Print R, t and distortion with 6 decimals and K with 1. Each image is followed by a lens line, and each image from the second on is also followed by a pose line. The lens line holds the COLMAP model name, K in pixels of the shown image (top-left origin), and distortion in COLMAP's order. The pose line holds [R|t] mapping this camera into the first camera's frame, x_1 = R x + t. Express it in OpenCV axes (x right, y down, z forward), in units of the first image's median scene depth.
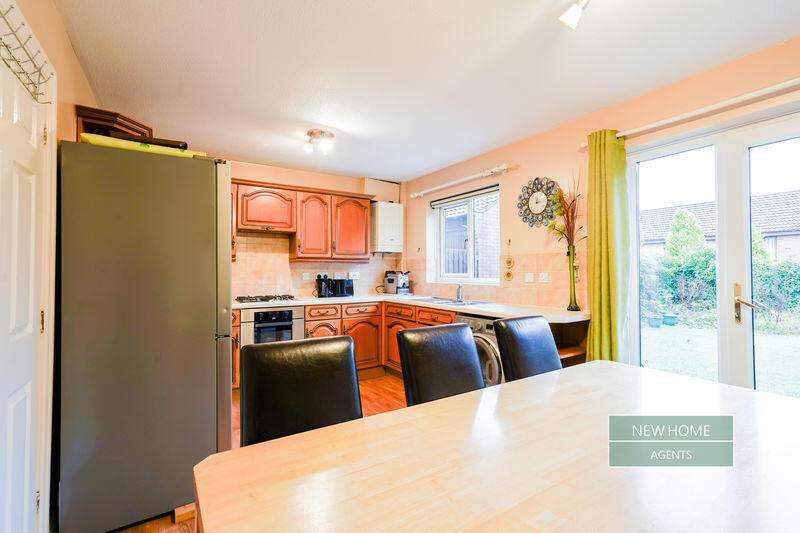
lens RADIAL K [[369.8, 0, 396.4], [0, 369.8, 265.7], [0, 0, 1]] dist [0.000375, 0.001025]
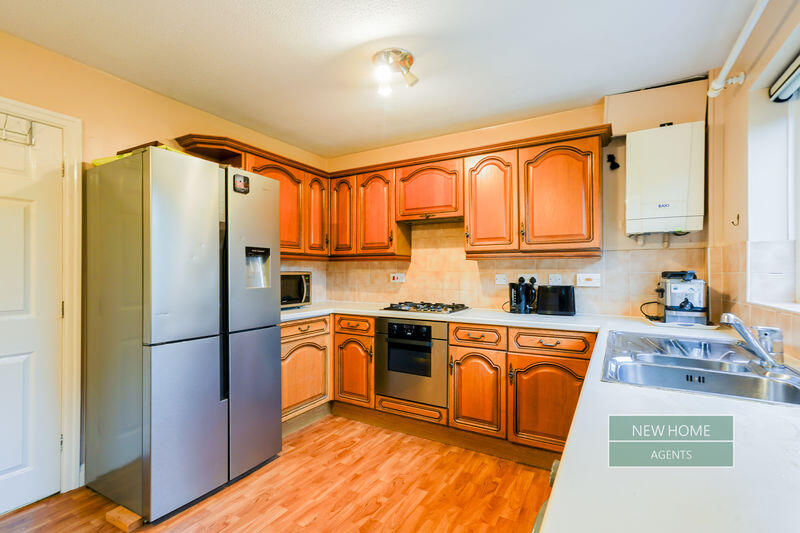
lens RADIAL K [[369.8, 0, 399.0], [0, 369.8, 270.4], [0, 0, 1]] dist [0.000375, 0.001025]
pose [[0.446903, -0.000149, -0.894582, 0.294633], [0.011484, 0.999919, 0.005571, 0.006879], [0.894509, -0.012763, 0.446869, 0.555384]]
